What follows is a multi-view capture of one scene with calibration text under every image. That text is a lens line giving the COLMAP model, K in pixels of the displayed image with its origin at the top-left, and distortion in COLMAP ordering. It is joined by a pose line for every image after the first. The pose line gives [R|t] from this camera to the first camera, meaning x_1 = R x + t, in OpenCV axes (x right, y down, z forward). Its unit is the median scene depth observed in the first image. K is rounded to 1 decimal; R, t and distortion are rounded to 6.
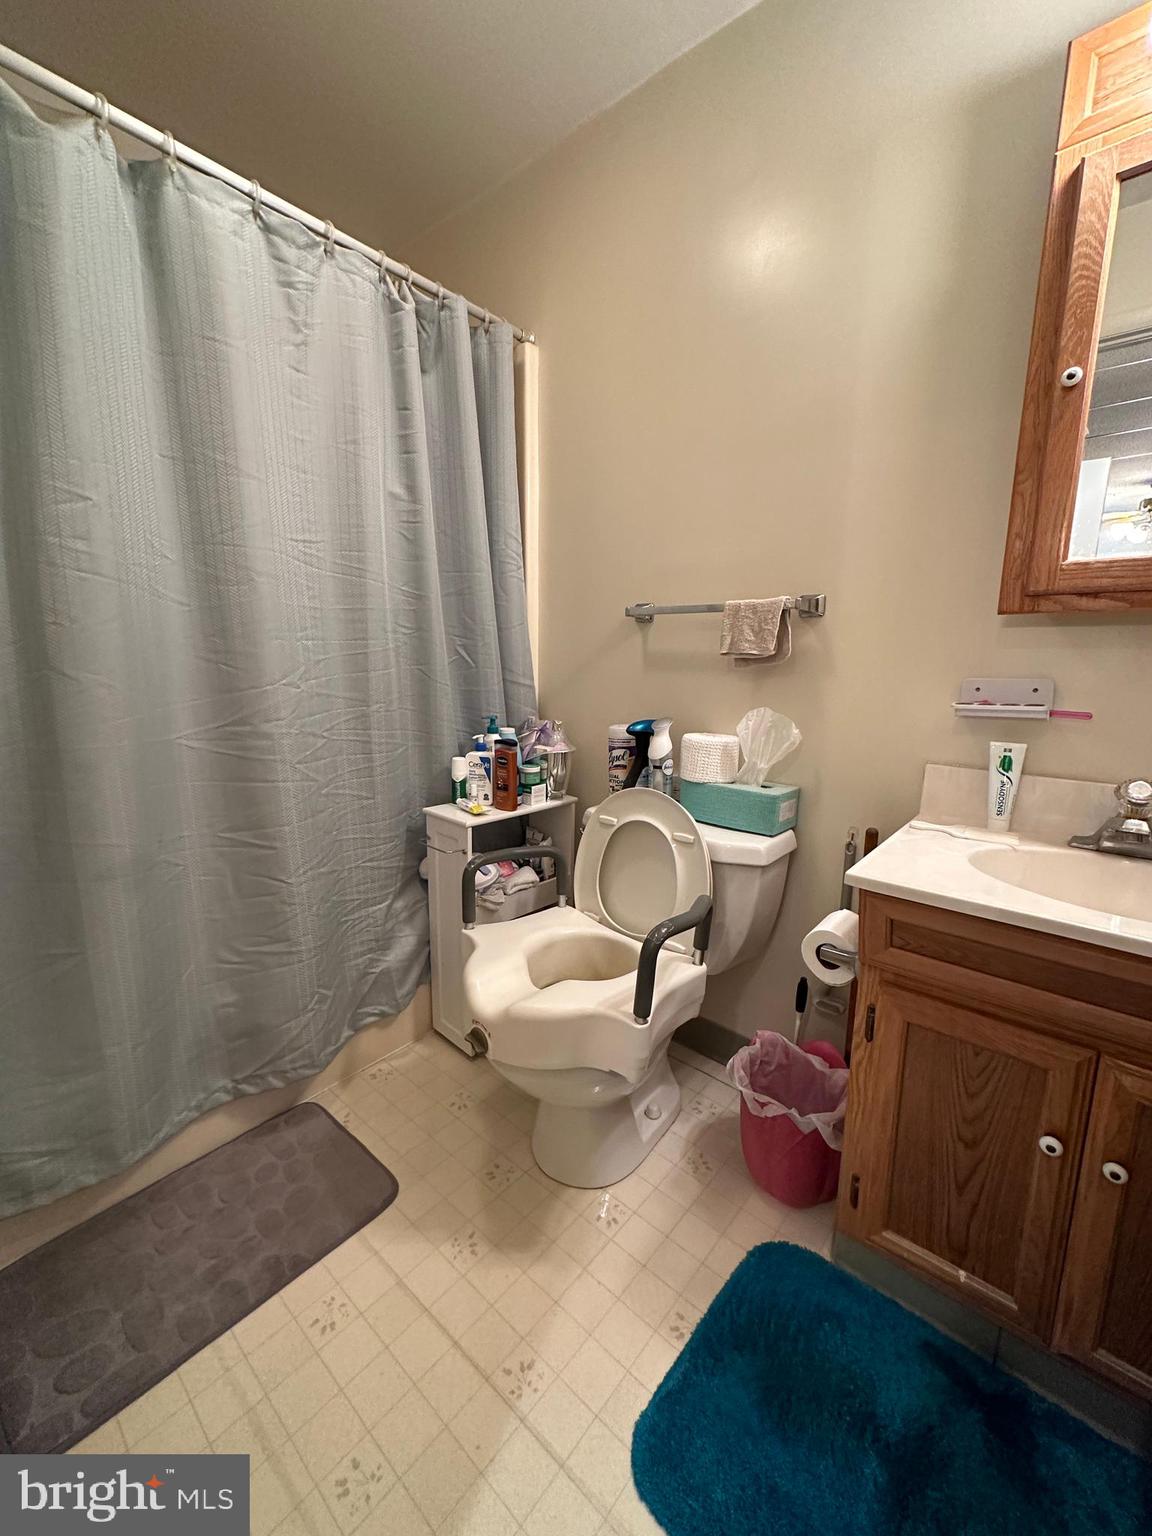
lens RADIAL K [[616.7, 0, 578.5], [0, 616.7, 768.5], [0, 0, 1]] dist [-0.002781, 0.000474]
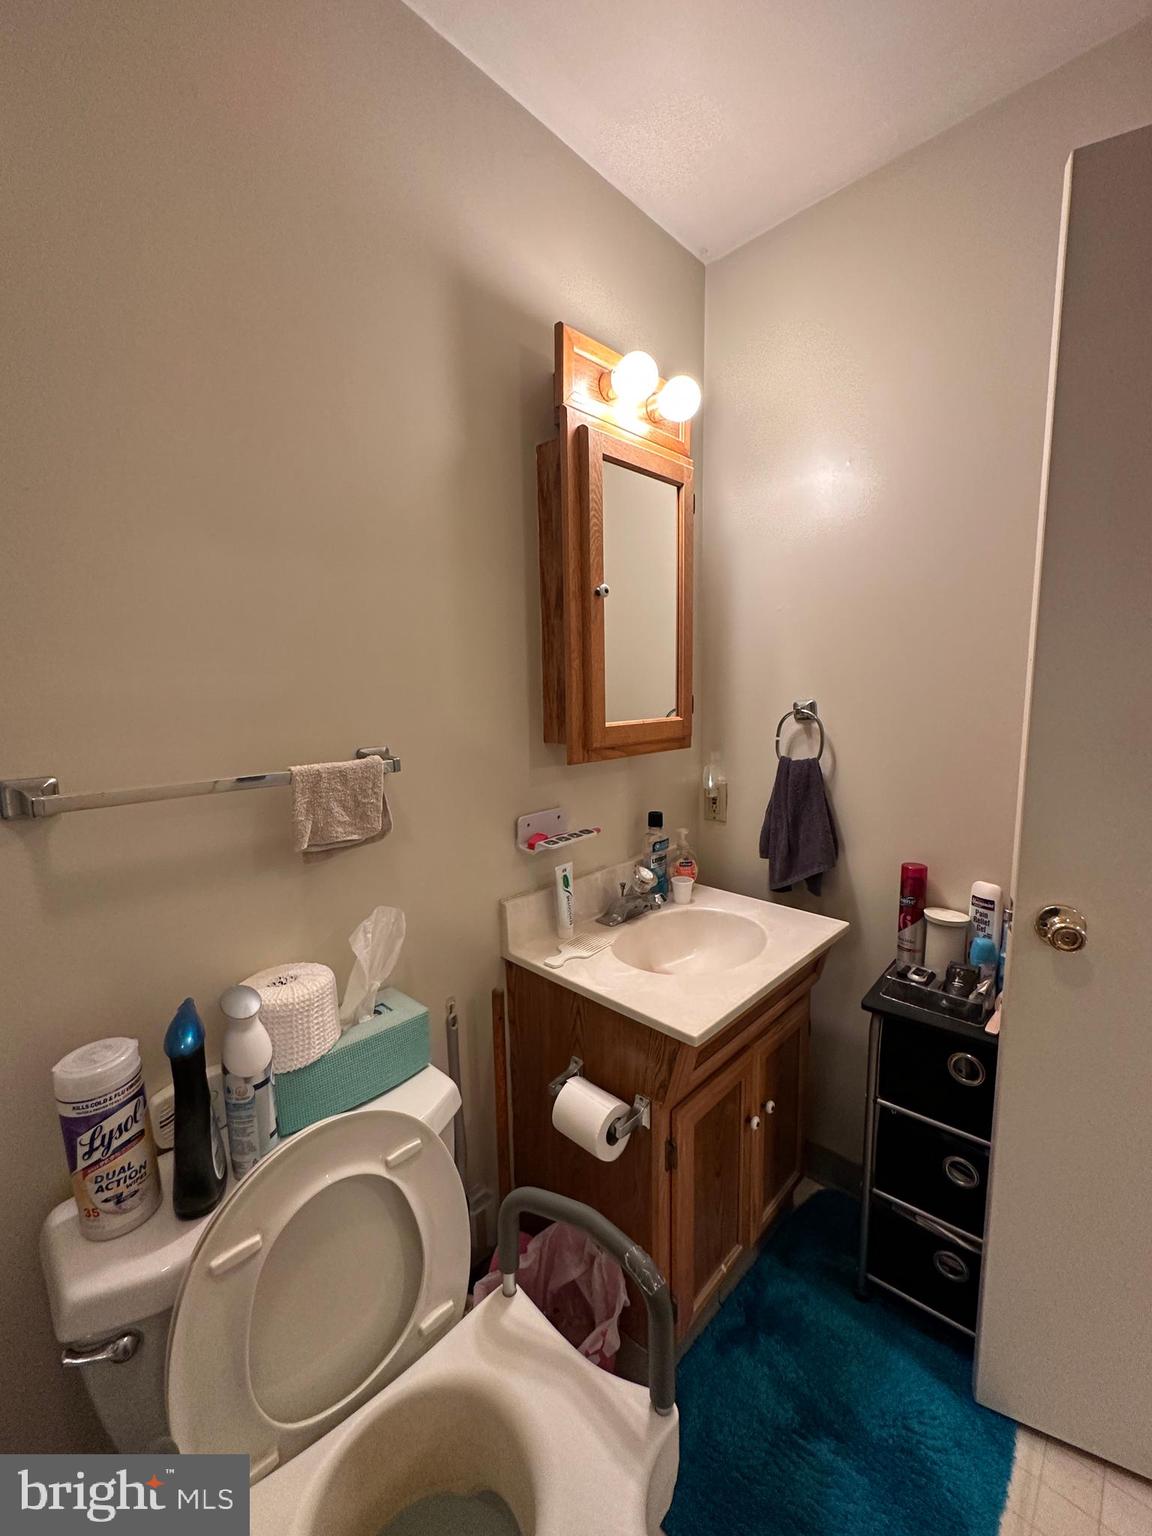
lens RADIAL K [[616.7, 0, 577.9], [0, 616.7, 767.6], [0, 0, 1]] dist [-0.002781, 0.000474]
pose [[0.055793, -0.144814, 0.987885, -0.372277], [0.197071, 0.971558, 0.131290, -0.306976], [-0.978800, 0.187358, 0.082745, 0.687133]]
